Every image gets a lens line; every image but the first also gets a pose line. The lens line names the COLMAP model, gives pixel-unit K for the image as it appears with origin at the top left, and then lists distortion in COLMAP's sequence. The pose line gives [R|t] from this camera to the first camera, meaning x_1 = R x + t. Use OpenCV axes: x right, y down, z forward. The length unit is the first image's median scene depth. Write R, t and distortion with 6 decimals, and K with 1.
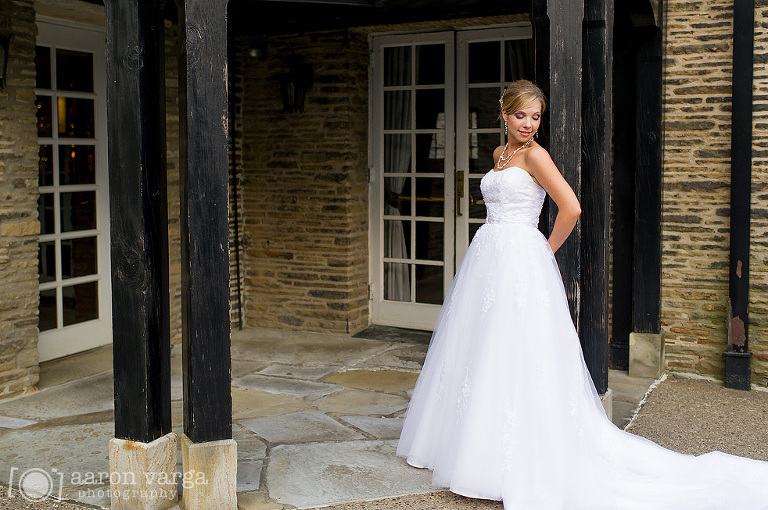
lens RADIAL K [[821.4, 0, 384.4], [0, 821.4, 238.2], [0, 0, 1]] dist [-0.003273, -0.001723]
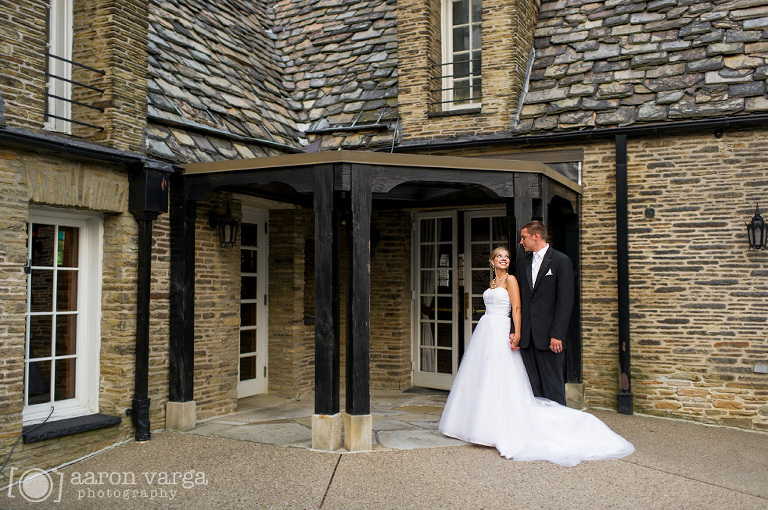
lens RADIAL K [[855.5, 0, 383.1], [0, 855.5, 291.7], [0, 0, 1]] dist [-0.034639, -0.043794]
pose [[0.999568, 0.002990, 0.029246, -0.147735], [-0.000172, 0.995392, -0.095889, 0.095863], [-0.029398, 0.095842, 0.994962, -0.839949]]
